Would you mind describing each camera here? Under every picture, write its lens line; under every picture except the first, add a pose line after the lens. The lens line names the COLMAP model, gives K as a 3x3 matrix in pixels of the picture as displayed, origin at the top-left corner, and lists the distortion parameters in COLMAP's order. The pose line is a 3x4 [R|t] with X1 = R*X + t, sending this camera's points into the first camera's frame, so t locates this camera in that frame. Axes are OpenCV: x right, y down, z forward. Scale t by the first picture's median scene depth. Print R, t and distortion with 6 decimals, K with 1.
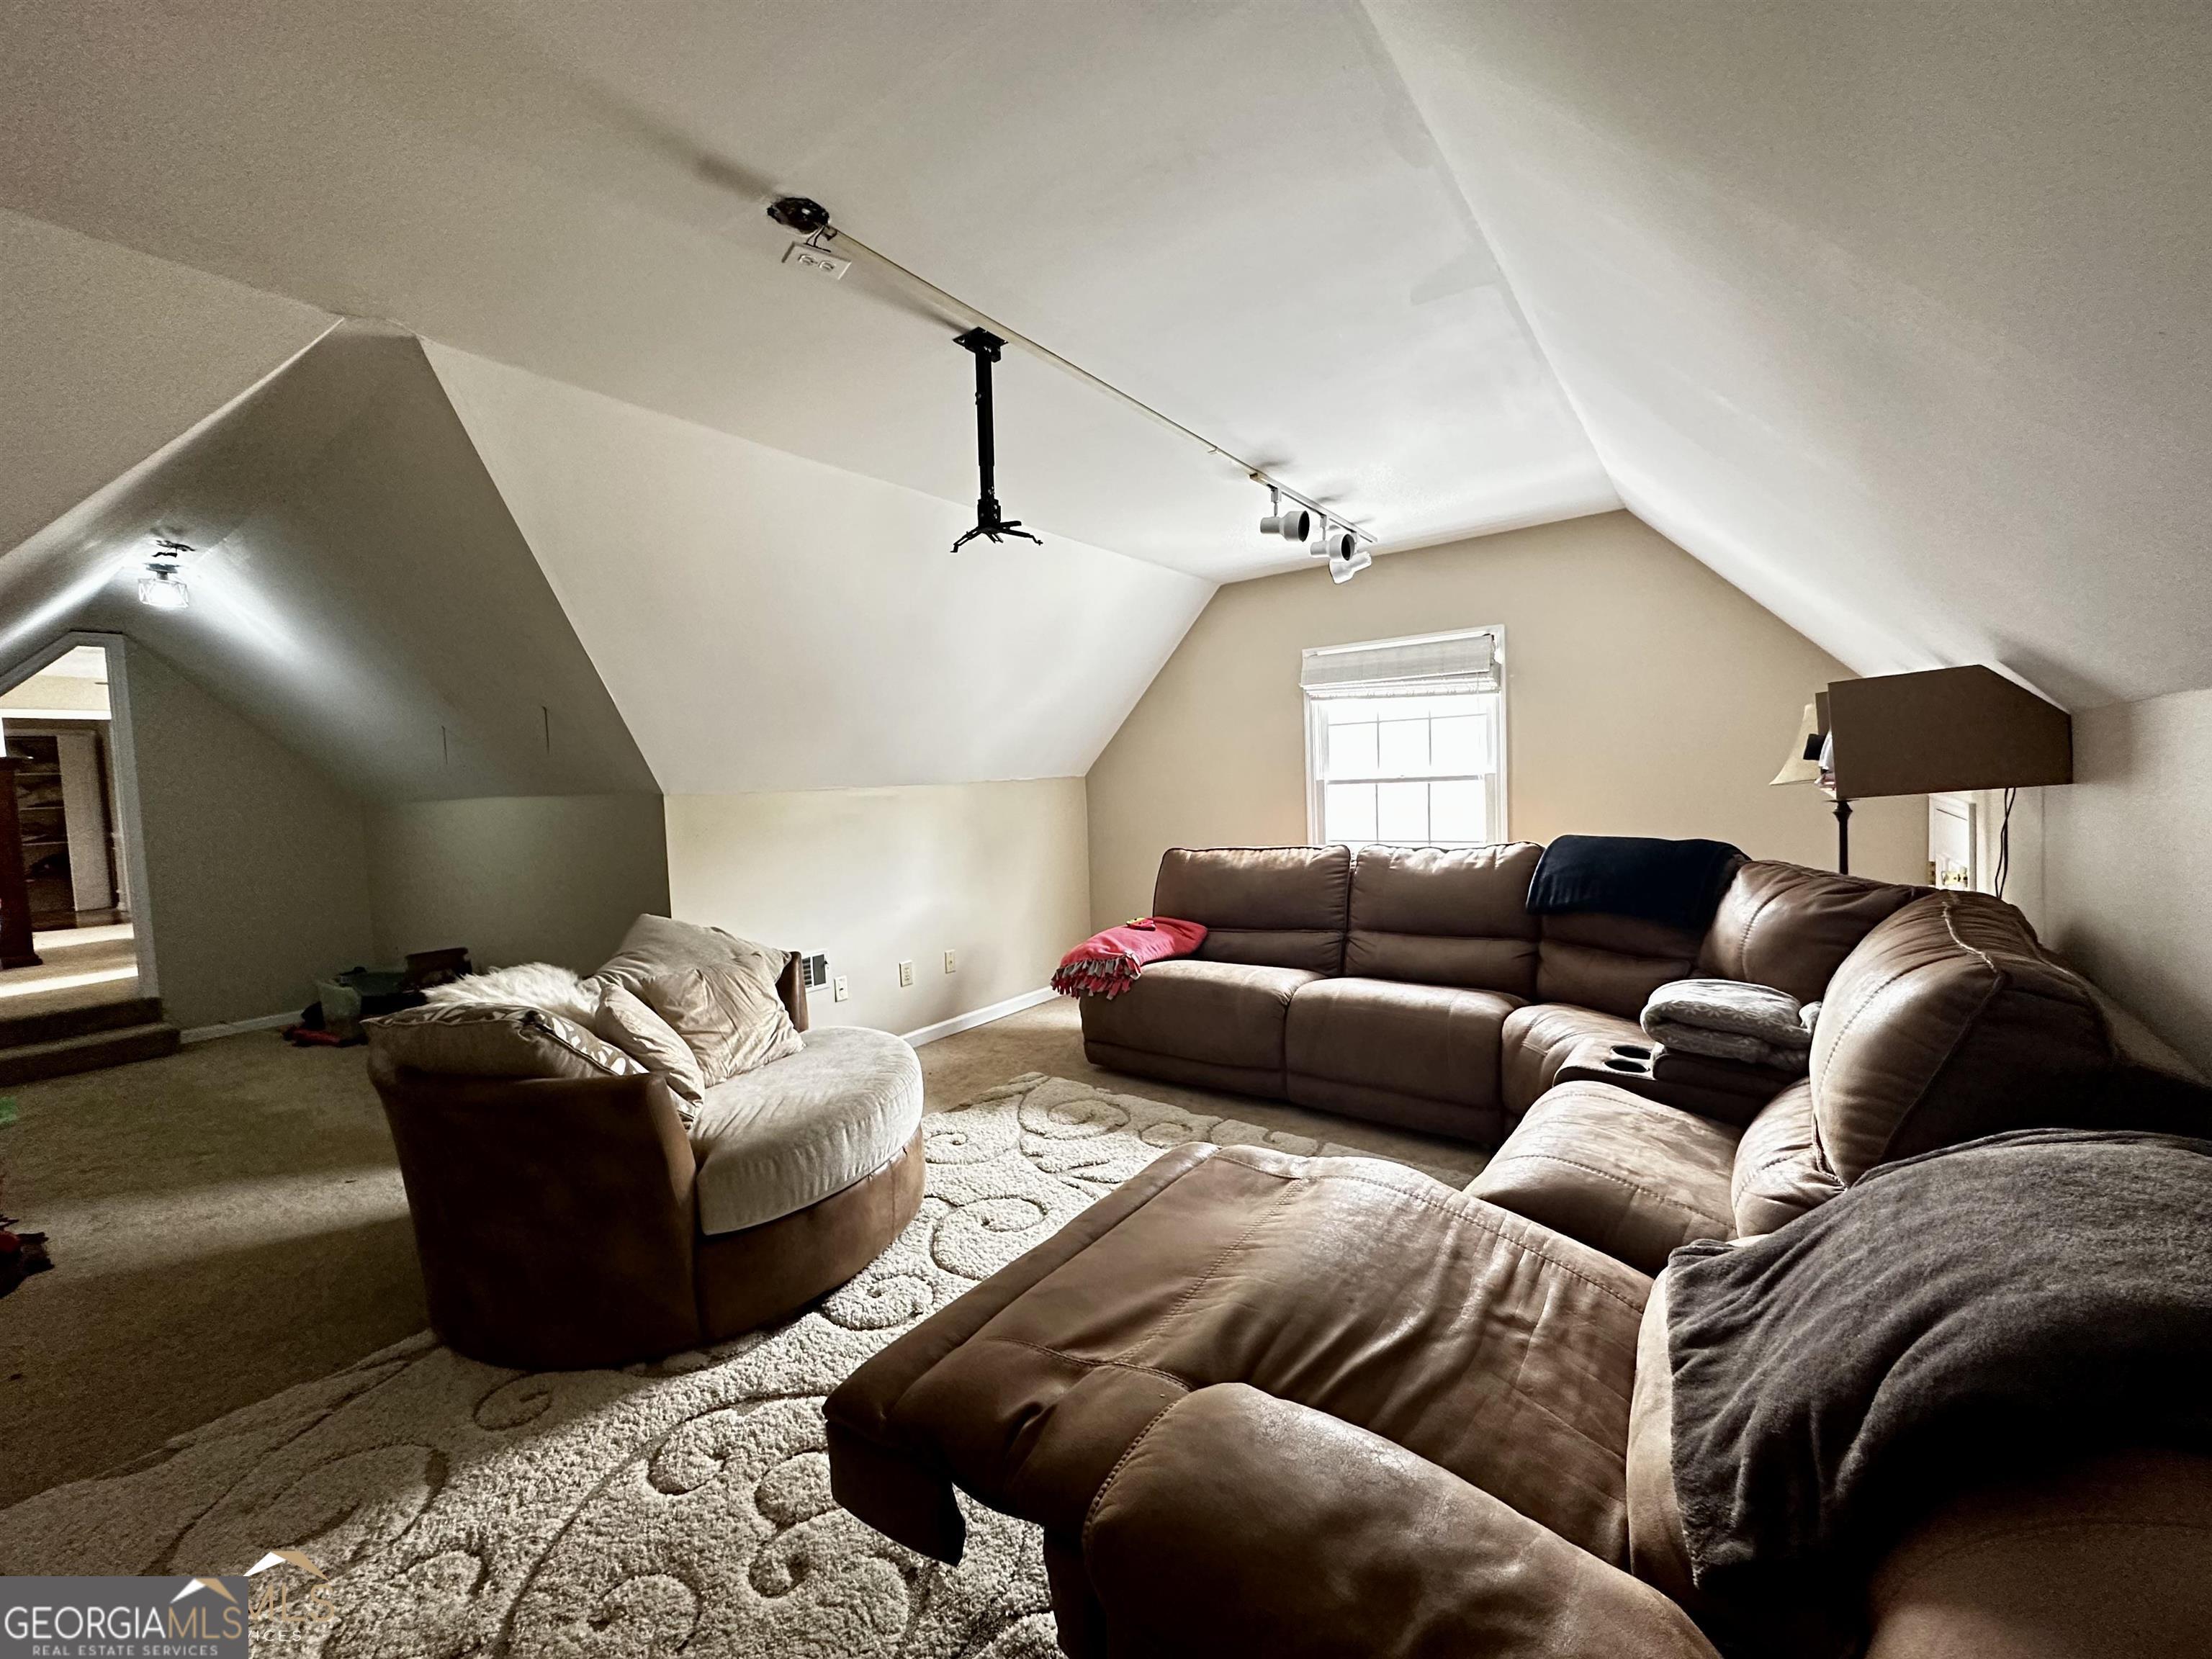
lens RADIAL K [[879.1, 0, 1102.5], [0, 879.1, 823.8], [0, 0, 1]] dist [-0.007074, 0.001006]
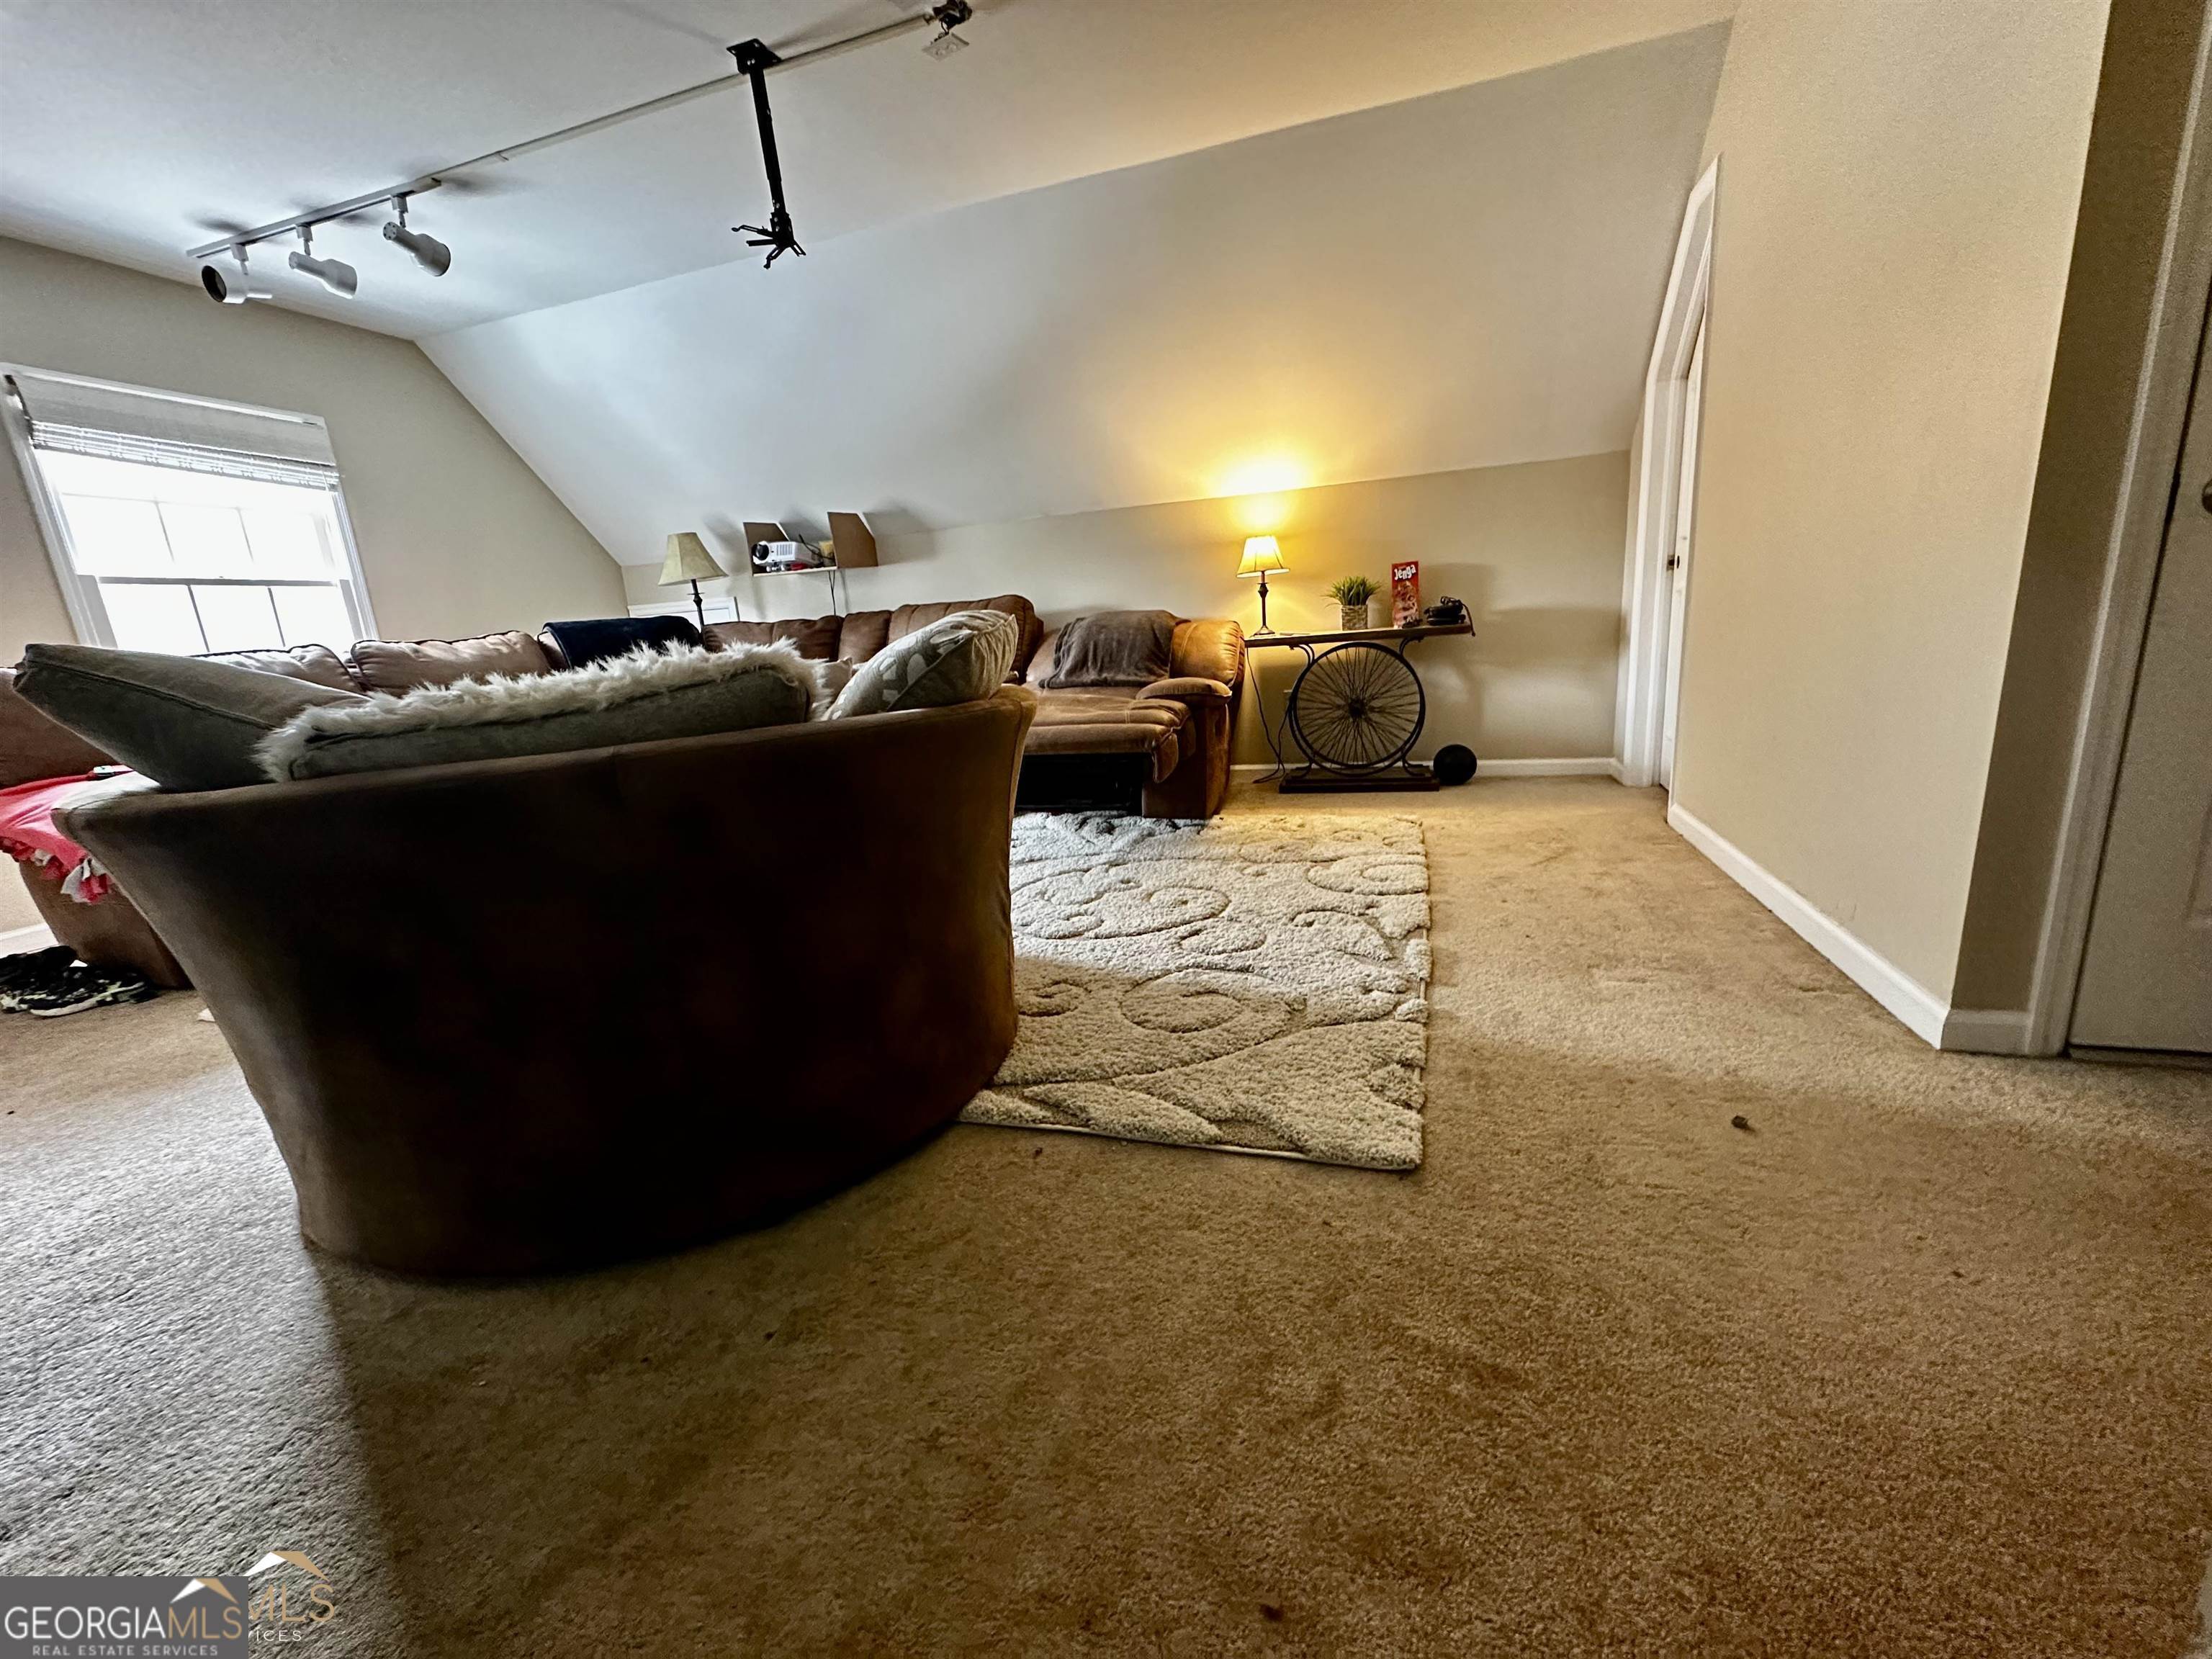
lens RADIAL K [[879.1, 0, 1106.7], [0, 879.1, 832.4], [0, 0, 1]] dist [-0.007074, 0.001006]
pose [[-0.319536, -0.158817, 0.934170, -0.760145], [0.131047, 0.968975, 0.209559, 0.119427], [-0.938469, 0.189382, -0.288810, 0.565873]]
